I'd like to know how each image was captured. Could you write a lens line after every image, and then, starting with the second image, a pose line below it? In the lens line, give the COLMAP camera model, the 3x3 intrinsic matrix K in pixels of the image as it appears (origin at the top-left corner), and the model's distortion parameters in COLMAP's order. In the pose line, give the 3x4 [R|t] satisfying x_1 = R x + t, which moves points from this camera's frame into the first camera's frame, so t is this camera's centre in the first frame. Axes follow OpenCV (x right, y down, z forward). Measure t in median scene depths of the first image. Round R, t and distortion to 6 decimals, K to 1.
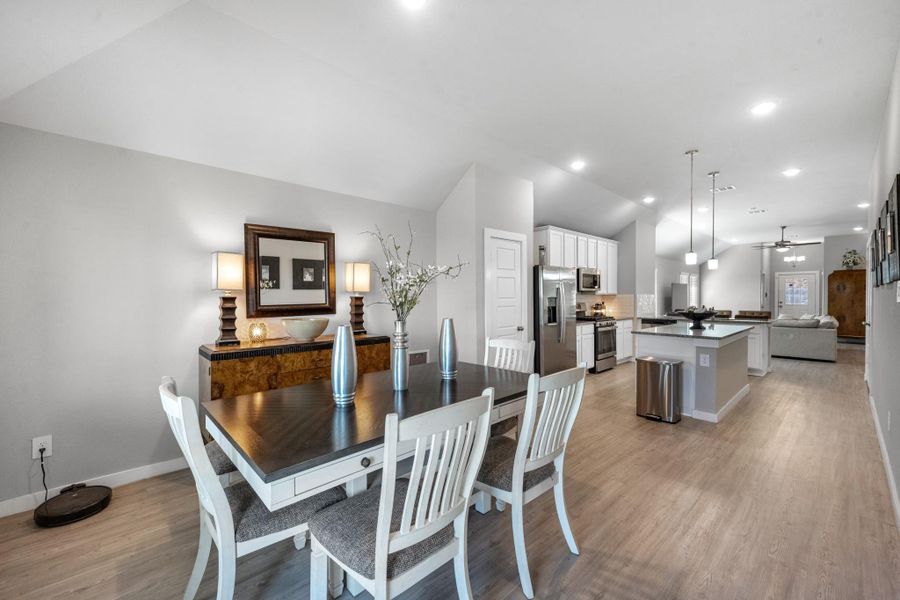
lens RADIAL K [[362.2, 0, 444.6], [0, 362.2, 298.4], [0, 0, 1]] dist [0.002451, 0.000543]
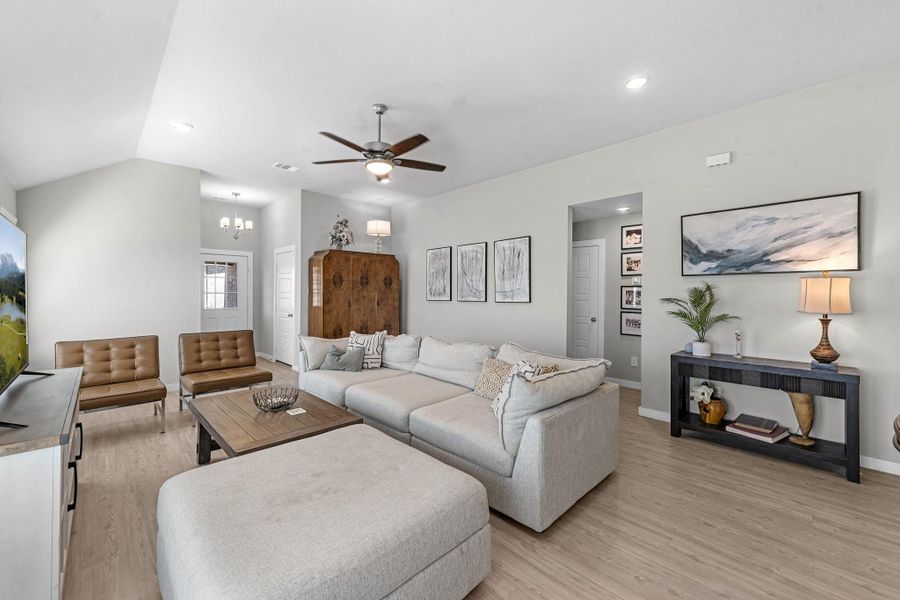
lens RADIAL K [[369.5, 0, 451.1], [0, 369.5, 292.4], [0, 0, 1]] dist [0.026867, 0.000094]
pose [[-0.032893, 0.003902, 0.999451, 0.726273], [0.005075, 0.999980, -0.003737, -0.008442], [-0.999446, 0.004949, -0.032912, 1.248879]]
